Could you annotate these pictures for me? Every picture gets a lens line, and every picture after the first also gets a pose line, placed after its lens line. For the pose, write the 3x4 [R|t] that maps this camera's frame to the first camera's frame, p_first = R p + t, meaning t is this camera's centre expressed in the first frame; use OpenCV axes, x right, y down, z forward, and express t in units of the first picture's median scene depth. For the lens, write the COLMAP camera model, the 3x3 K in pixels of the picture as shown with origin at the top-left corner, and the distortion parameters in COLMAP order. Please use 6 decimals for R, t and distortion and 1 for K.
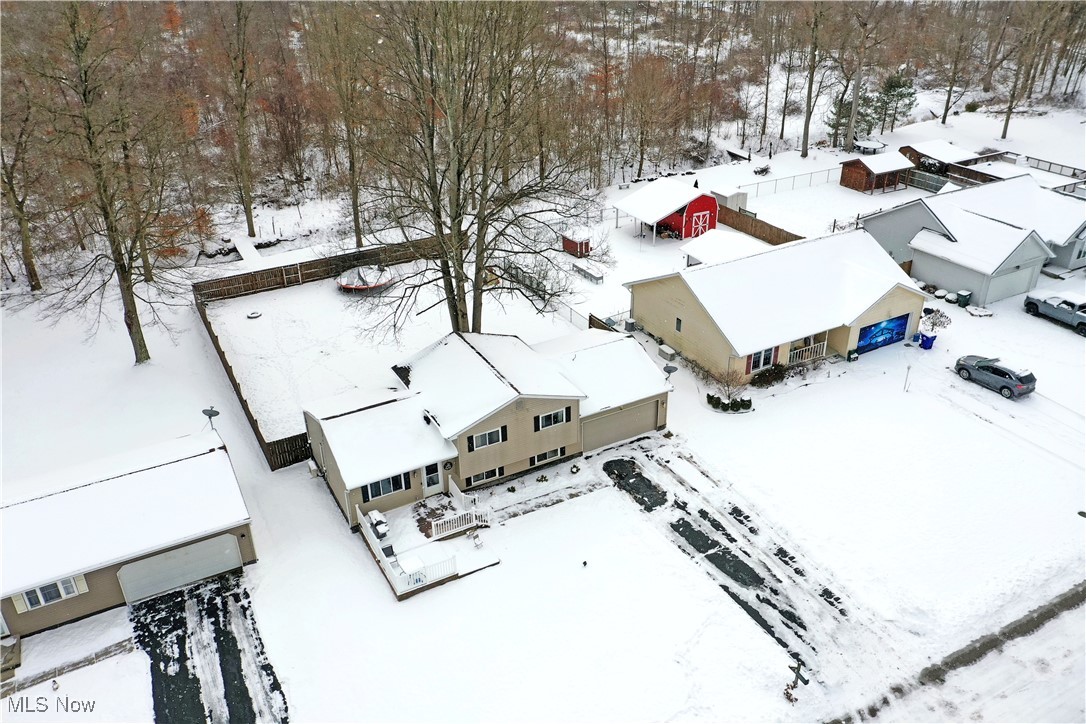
lens RADIAL K [[867.2, 0, 539.0], [0, 867.2, 357.0], [0, 0, 1]] dist [0.015541, 0.008338]
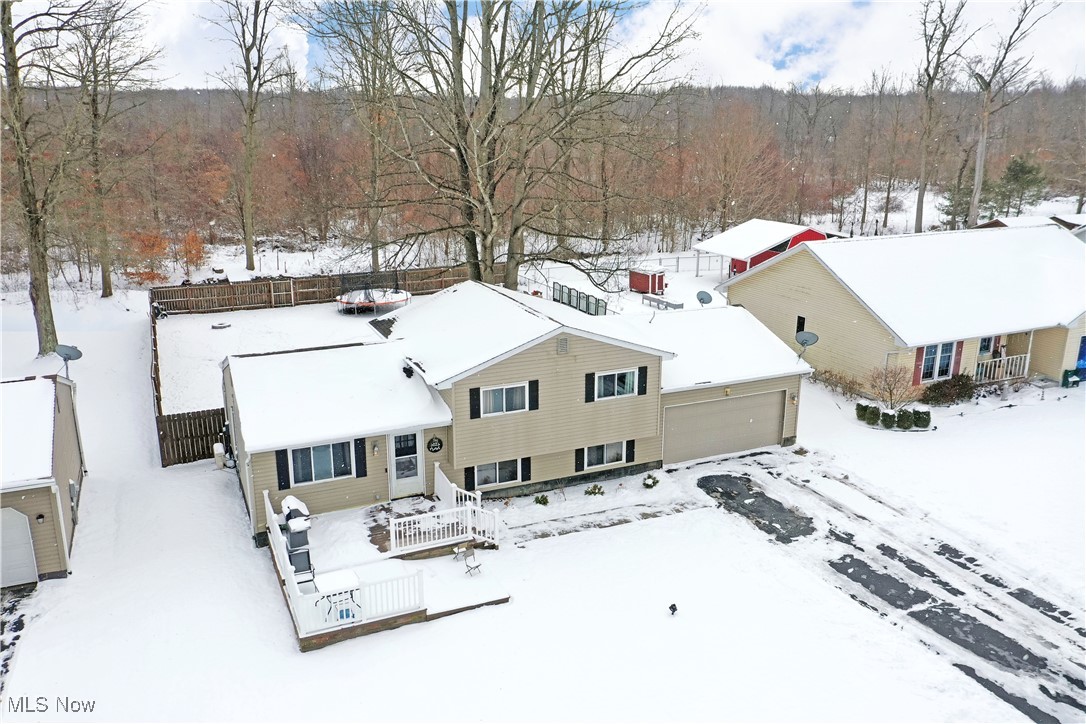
lens RADIAL K [[867.2, 0, 539.0], [0, 867.2, 357.0], [0, 0, 1]] dist [0.015541, 0.008338]
pose [[0.996959, 0.039347, -0.067270, 0.002051], [-0.052961, 0.975302, -0.214430, 0.184904], [0.057172, 0.217341, 0.974420, 0.411825]]
